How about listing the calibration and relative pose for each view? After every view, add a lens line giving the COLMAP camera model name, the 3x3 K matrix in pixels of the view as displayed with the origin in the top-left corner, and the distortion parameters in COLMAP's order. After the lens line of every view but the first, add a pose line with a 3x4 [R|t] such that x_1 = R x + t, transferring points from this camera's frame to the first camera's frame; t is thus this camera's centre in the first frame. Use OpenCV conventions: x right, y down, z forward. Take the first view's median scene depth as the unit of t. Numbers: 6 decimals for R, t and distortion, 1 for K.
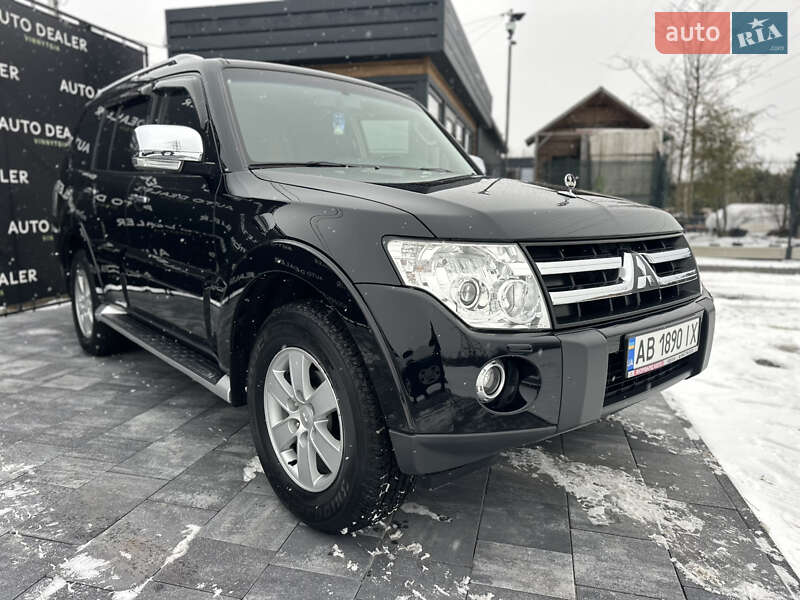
lens RADIAL K [[565.2, 0, 397.7], [0, 565.2, 299.8], [0, 0, 1]] dist [0.005468, -0.005981]
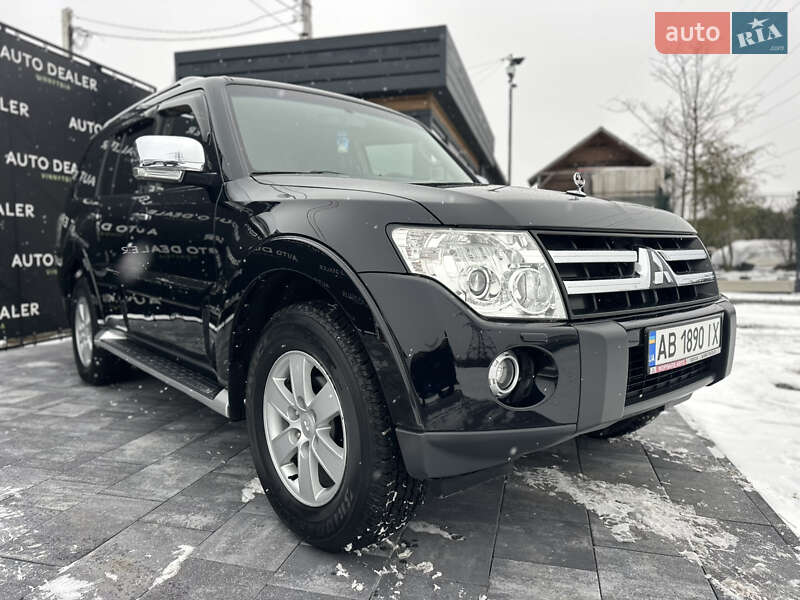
lens RADIAL K [[565.9, 0, 400.0], [0, 565.9, 300.0], [0, 0, 1]] dist [0.003880, -0.006127]
pose [[0.999901, -0.012518, -0.006459, 0.000343], [0.011975, 0.996873, -0.078102, 0.056285], [0.007417, 0.078017, 0.996924, 0.034907]]
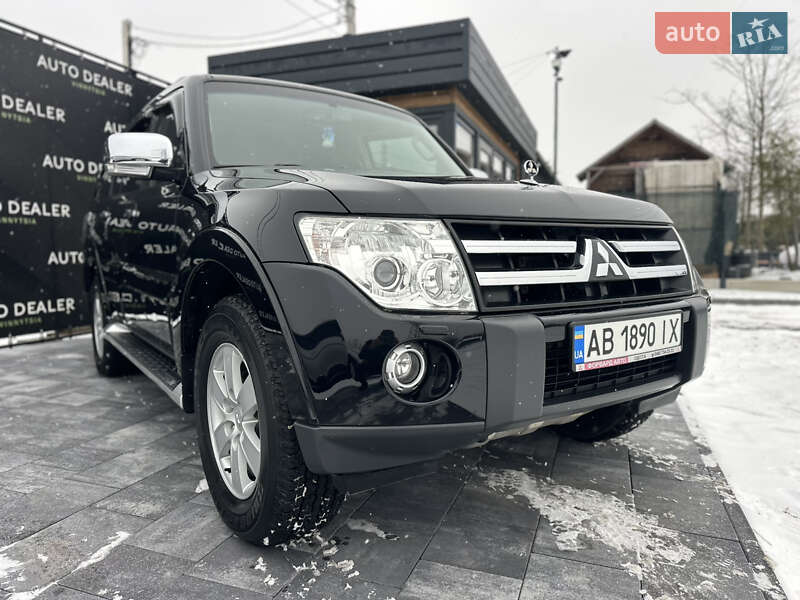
lens RADIAL K [[565.9, 0, 400.0], [0, 565.9, 300.0], [0, 0, 1]] dist [0.003880, -0.006127]
pose [[0.994258, -0.006266, -0.106823, 0.154619], [-0.002103, 0.996947, -0.078056, 0.064420], [0.106986, 0.077832, 0.991209, 0.061669]]
